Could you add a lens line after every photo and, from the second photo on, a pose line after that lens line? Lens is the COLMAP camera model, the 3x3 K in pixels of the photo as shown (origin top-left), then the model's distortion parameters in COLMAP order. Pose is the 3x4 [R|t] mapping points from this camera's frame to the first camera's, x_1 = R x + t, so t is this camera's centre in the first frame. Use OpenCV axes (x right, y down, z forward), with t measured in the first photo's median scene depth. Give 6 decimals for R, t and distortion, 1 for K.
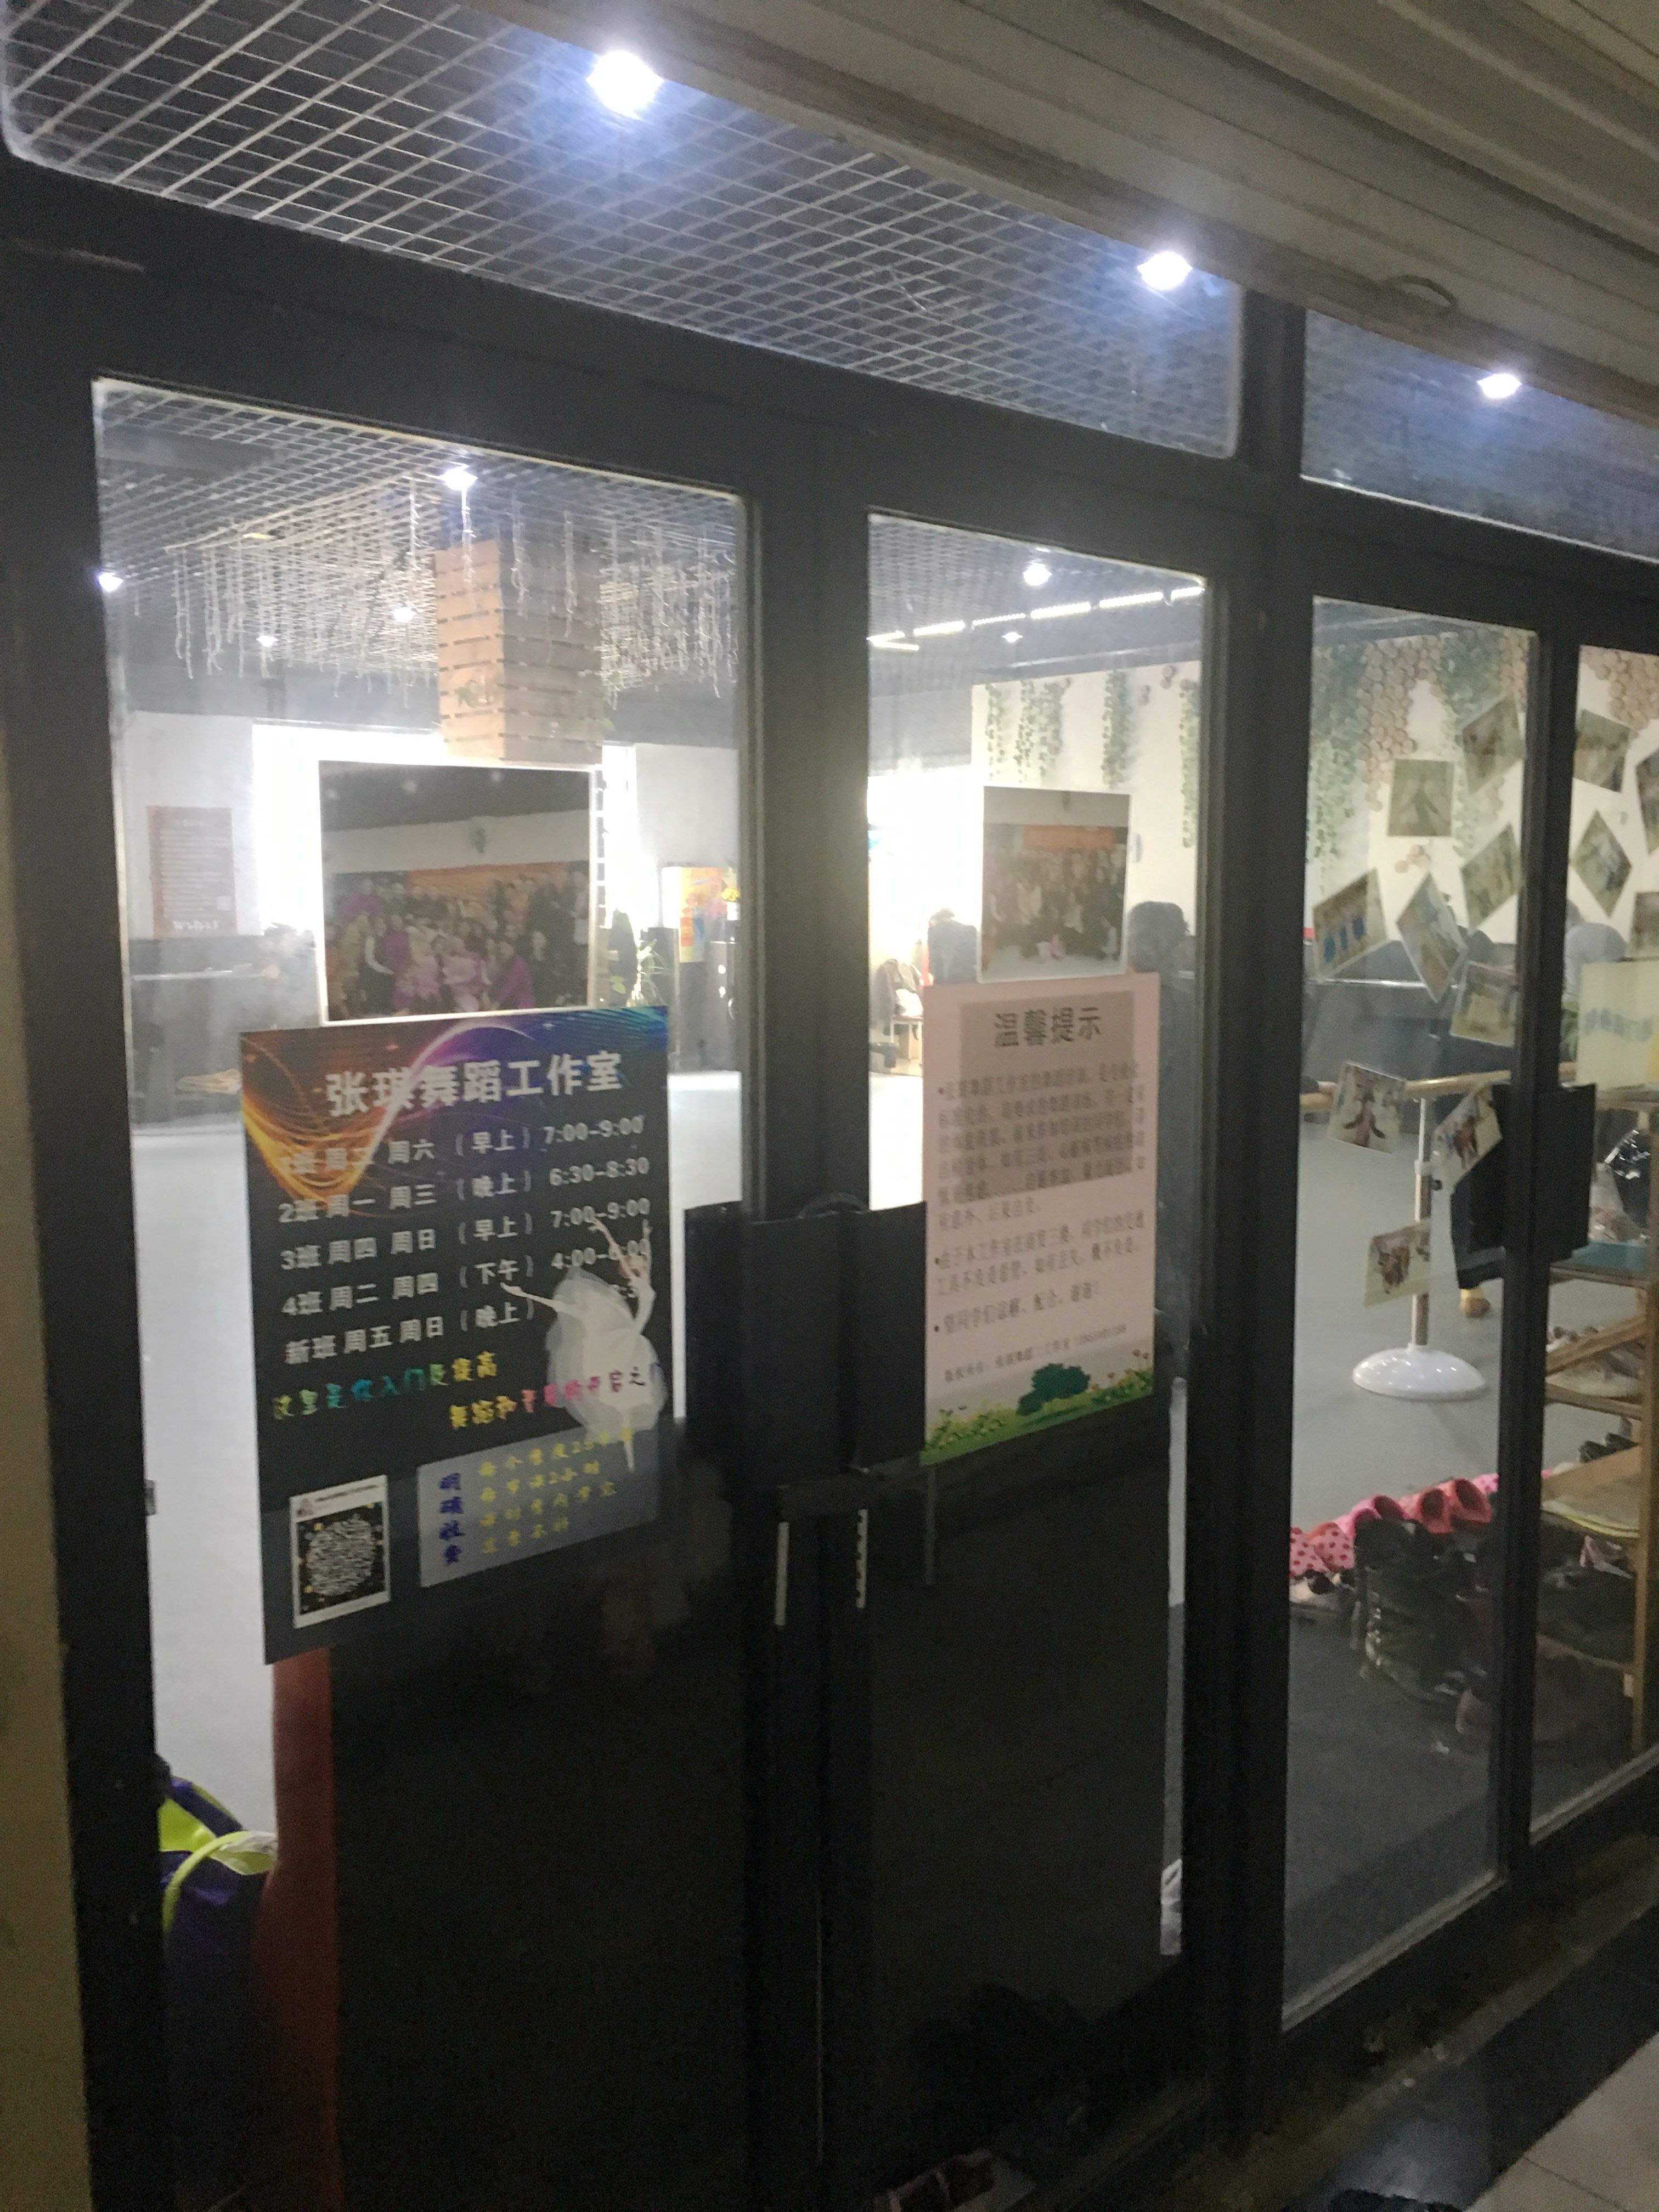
lens RADIAL K [[1855.9, 0, 829.5], [0, 1855.9, 1106.0], [0, 0, 1]] dist [0.067265, -0.007297]
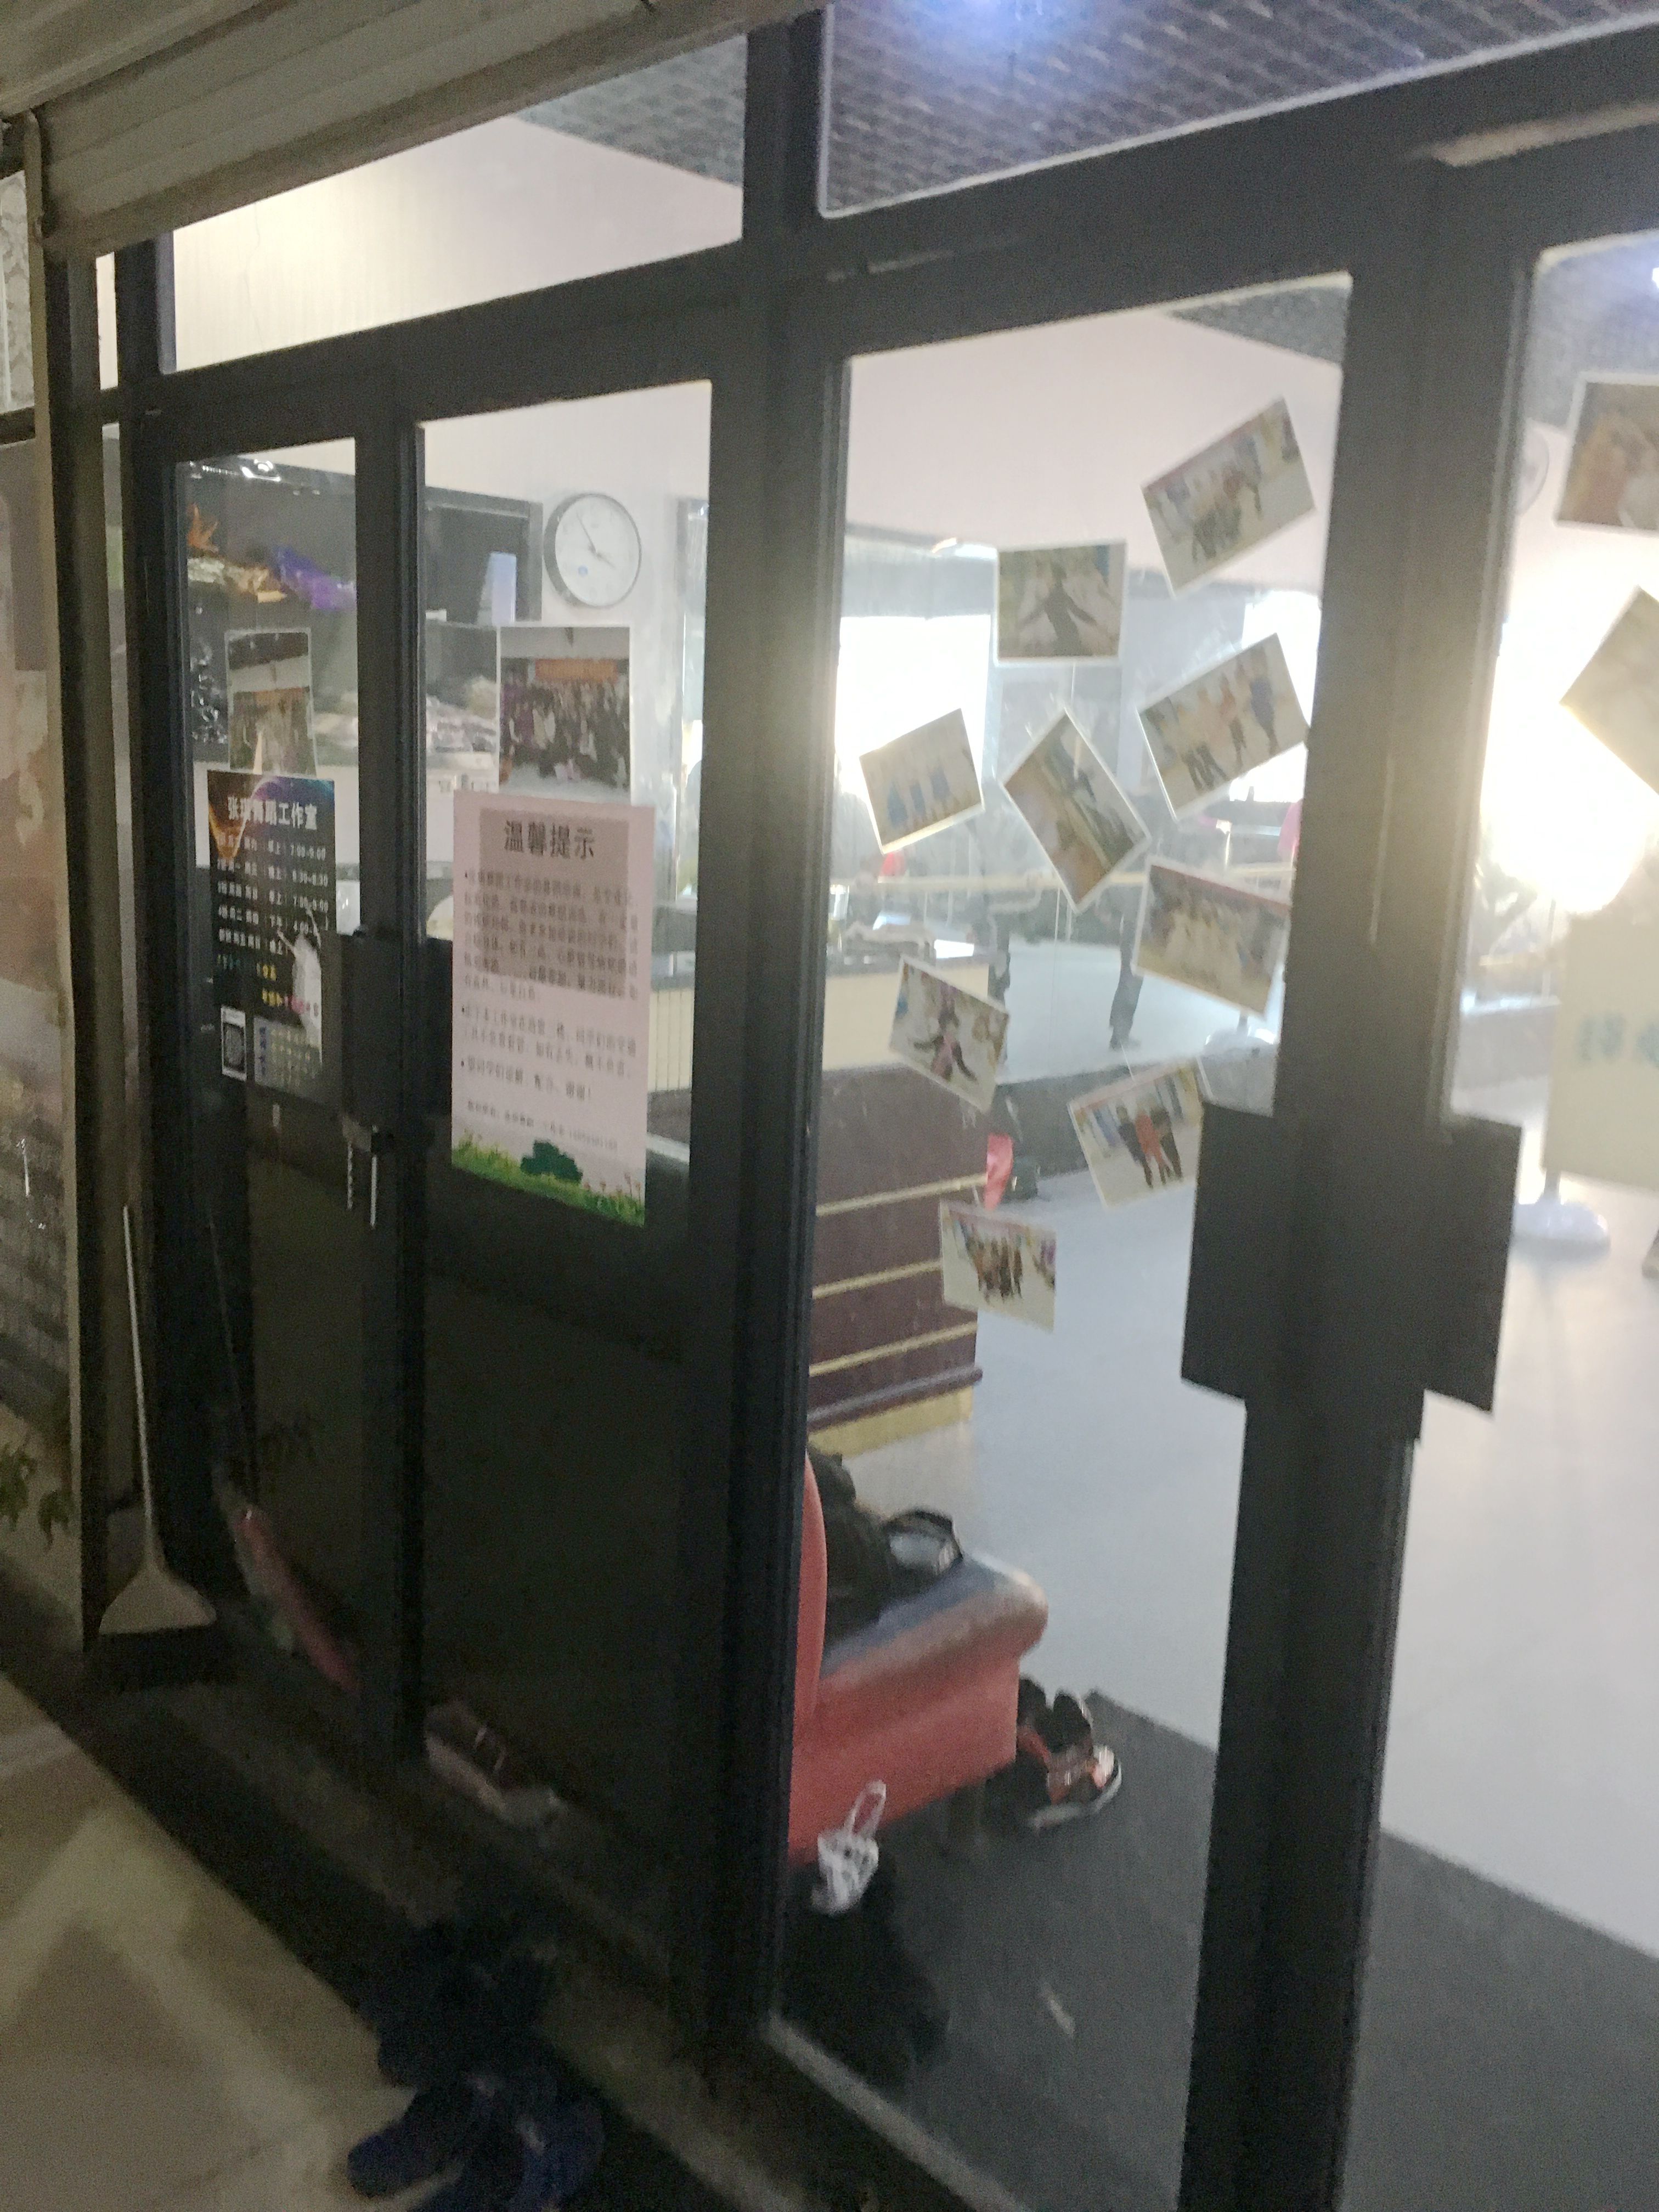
lens RADIAL K [[1855.9, 0, 829.5], [0, 1855.9, 1106.0], [0, 0, 1]] dist [0.067265, -0.007297]
pose [[0.025626, 0.189260, -0.981592, 1.267178], [-0.167267, 0.968884, 0.182443, -0.121148], [0.985579, 0.159512, 0.056486, 1.132730]]
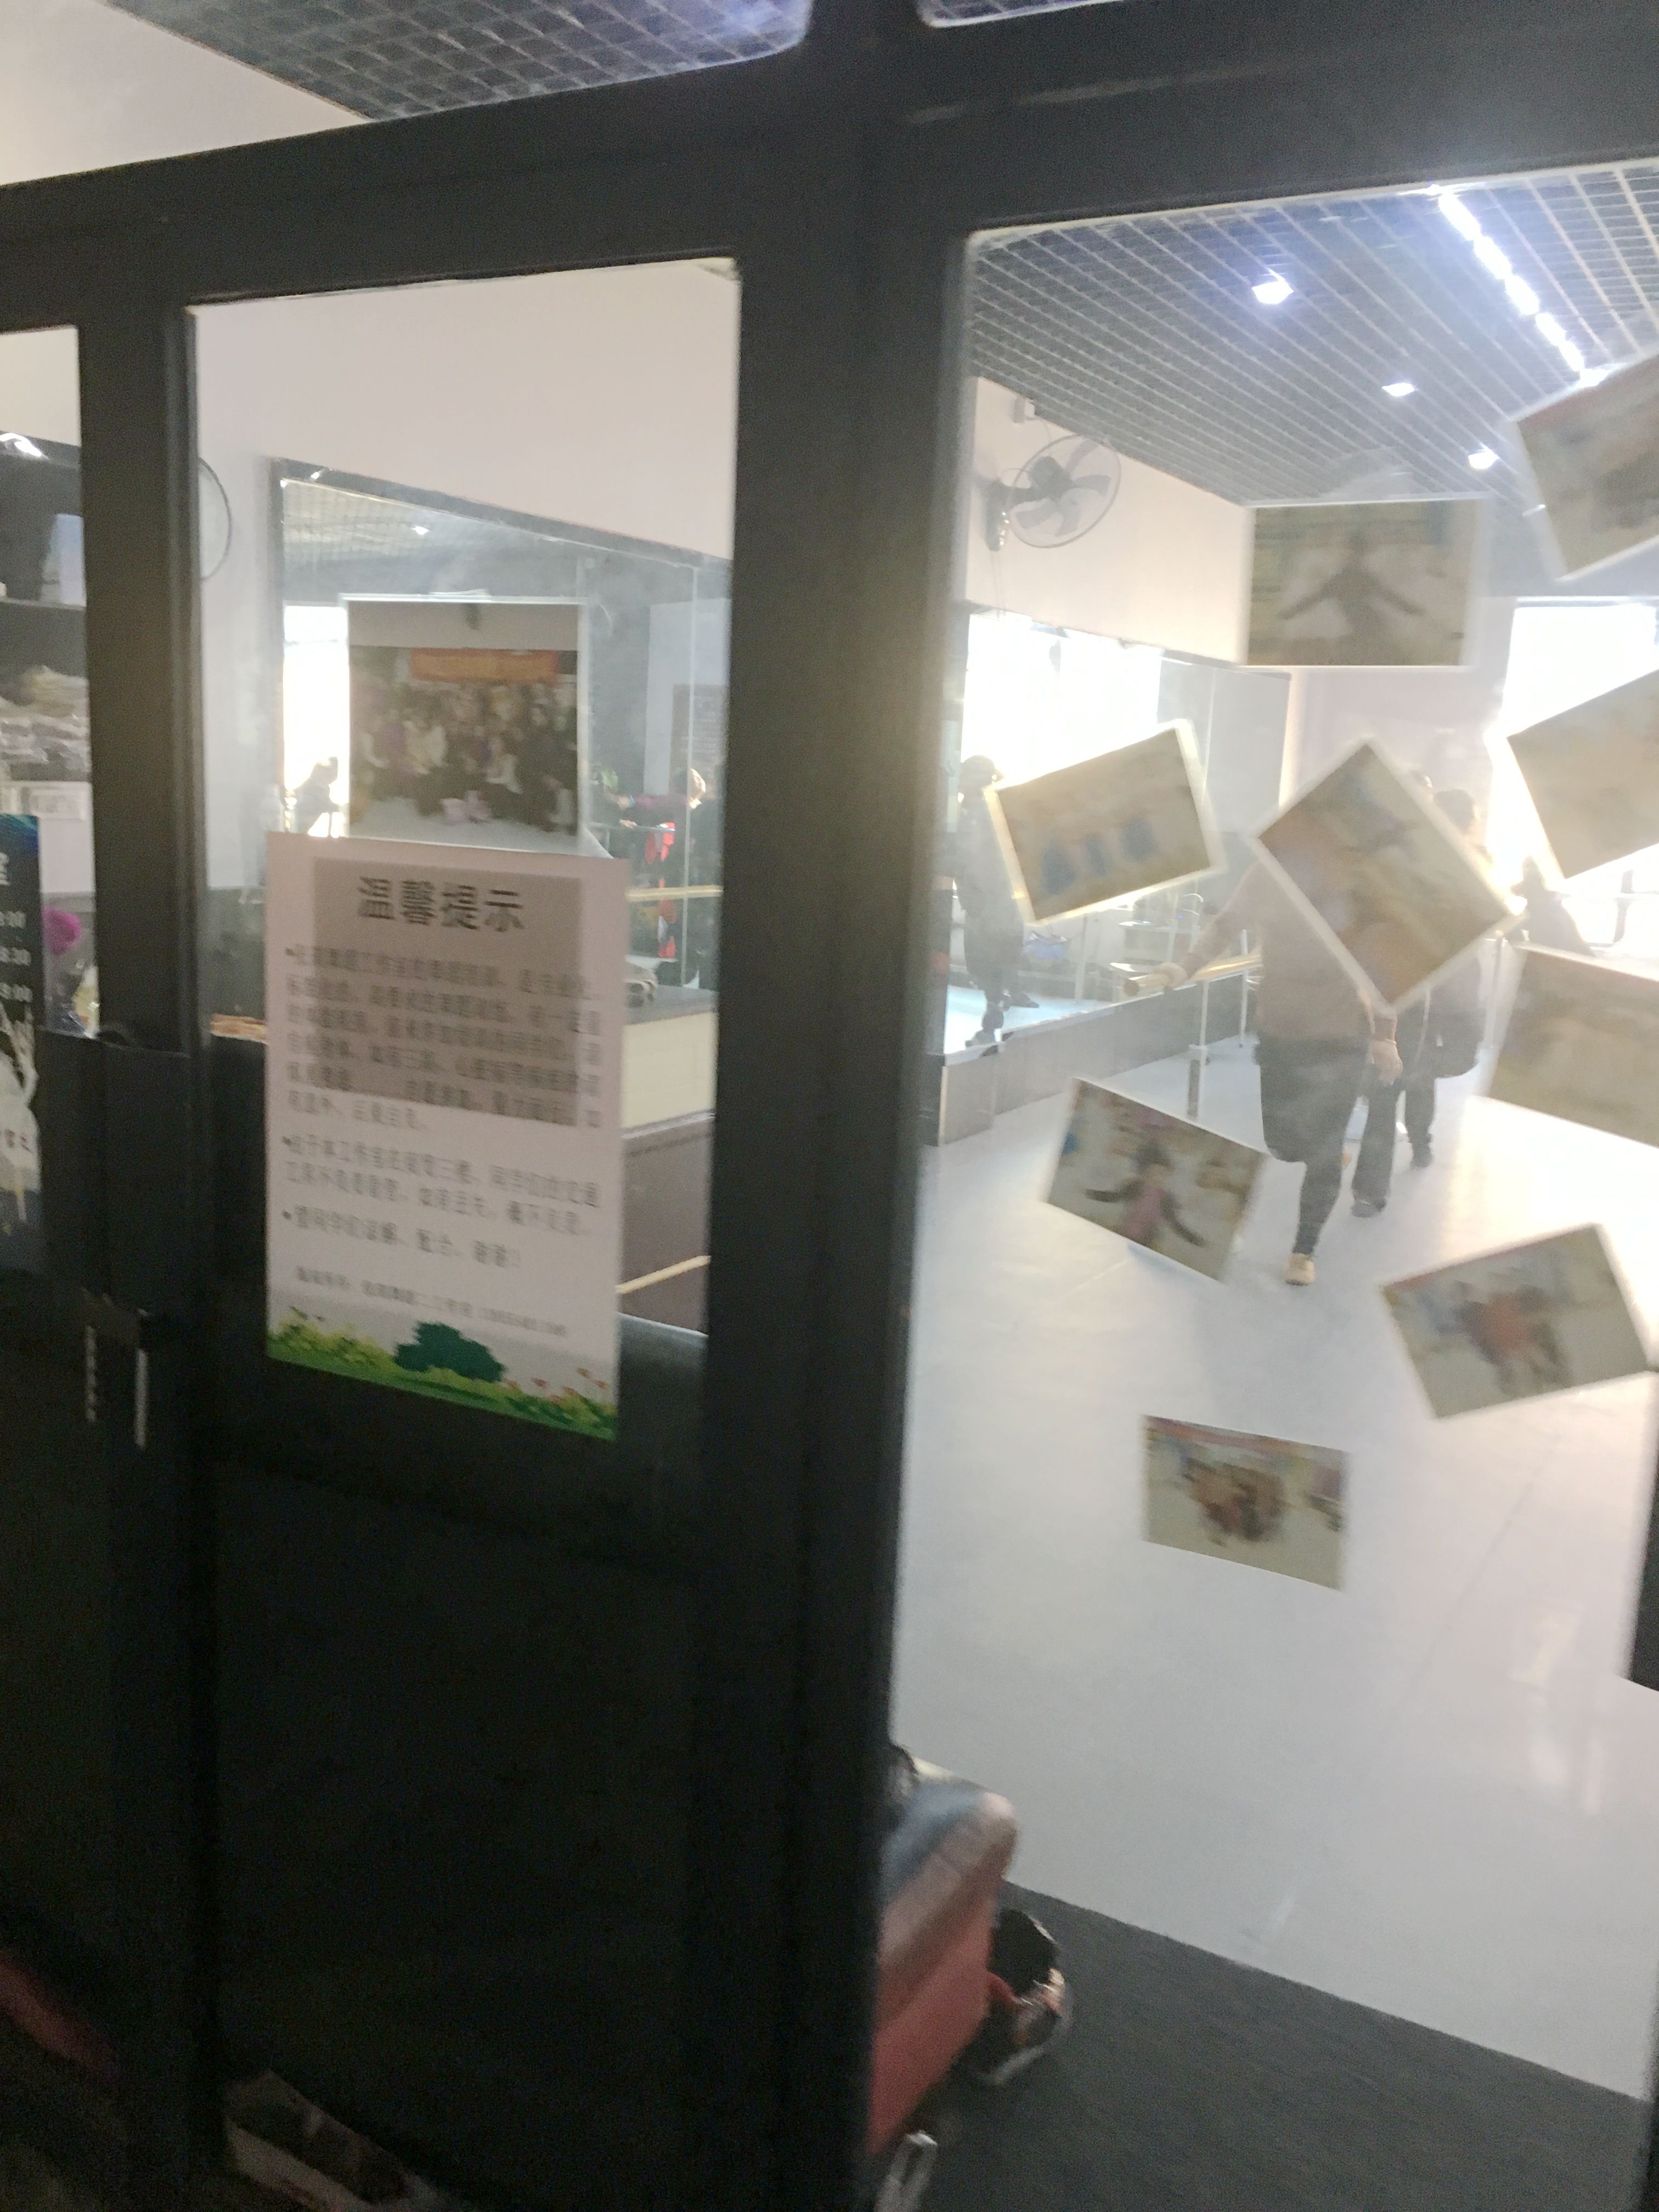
lens RADIAL K [[1899.6, 0, 821.1], [0, 1899.6, 1135.4], [0, 0, 1]] dist [0.044738, -0.006334]
pose [[0.295318, 0.191454, -0.936019, 0.956913], [-0.164464, 0.975278, 0.147595, -0.094249], [0.941137, 0.110354, 0.319505, 0.905673]]
